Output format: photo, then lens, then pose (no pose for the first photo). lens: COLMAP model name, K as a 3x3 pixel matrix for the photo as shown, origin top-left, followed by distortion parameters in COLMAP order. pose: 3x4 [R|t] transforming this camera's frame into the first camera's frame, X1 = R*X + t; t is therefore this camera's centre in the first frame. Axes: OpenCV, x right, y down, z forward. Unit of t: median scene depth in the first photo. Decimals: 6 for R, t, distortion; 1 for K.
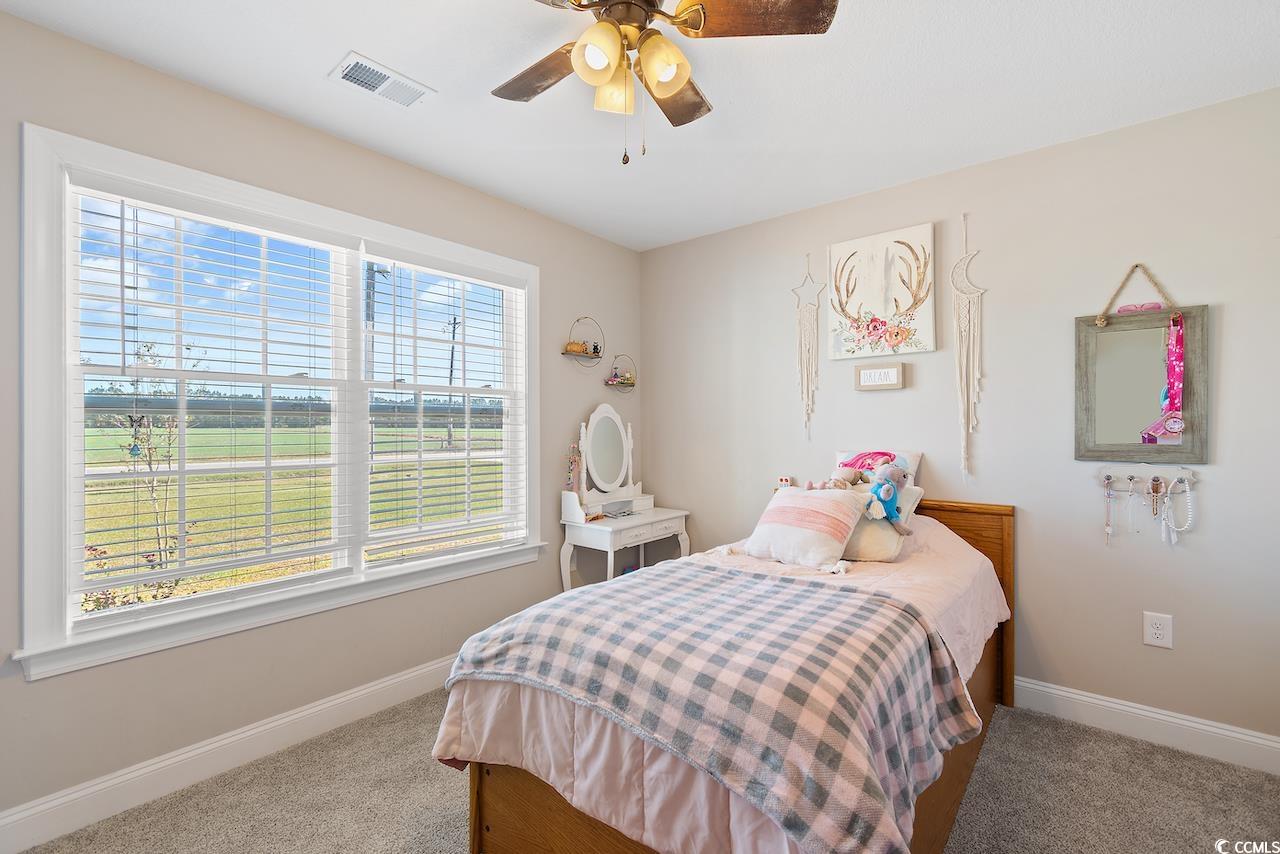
lens RADIAL K [[567.9, 0, 636.2], [0, 567.9, 418.7], [0, 0, 1]] dist [0.002542, -0.001105]
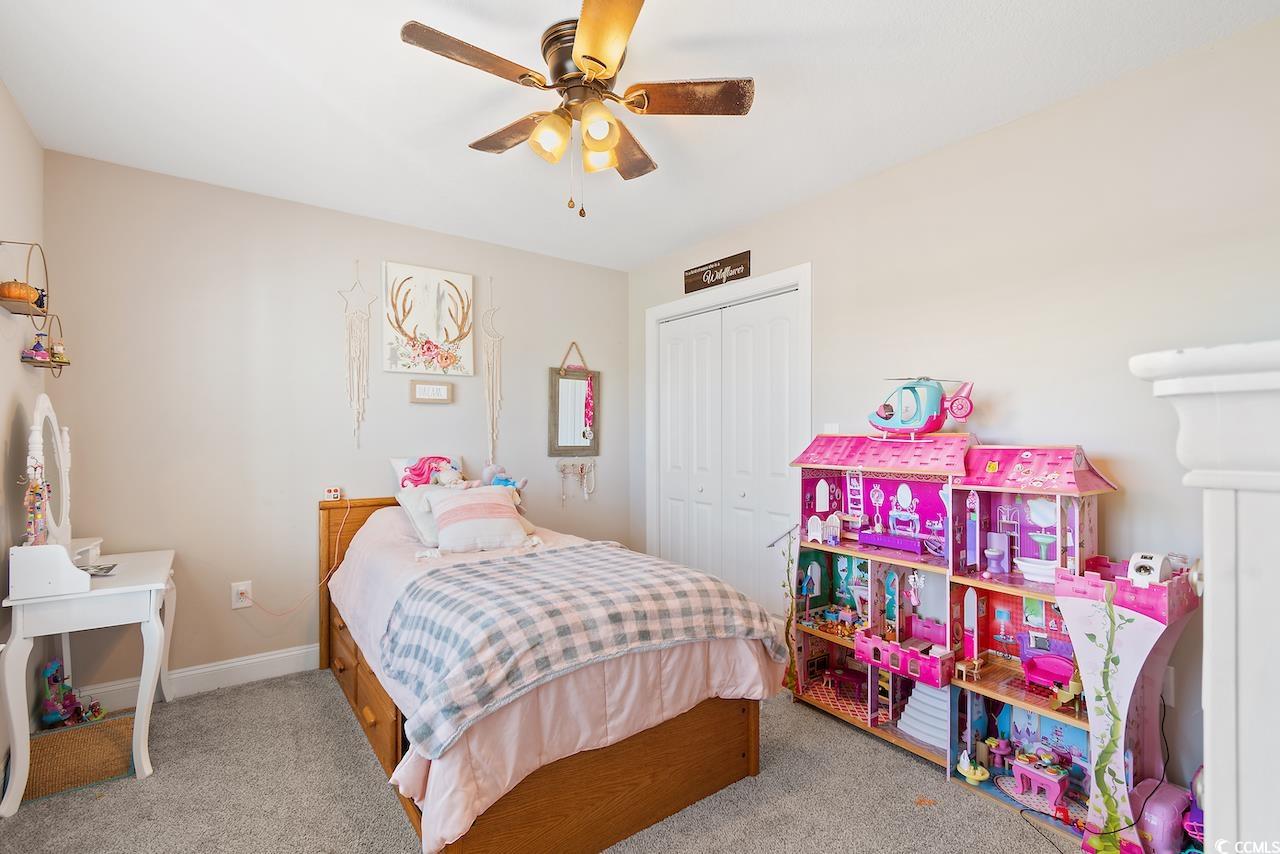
lens RADIAL K [[567.9, 0, 648.4], [0, 567.9, 428.6], [0, 0, 1]] dist [0.002542, -0.001105]
pose [[0.227677, 0.016314, 0.973600, -0.627070], [-0.015844, 0.999789, -0.013047, 0.009566], [-0.973608, -0.012455, 0.227887, 0.318130]]
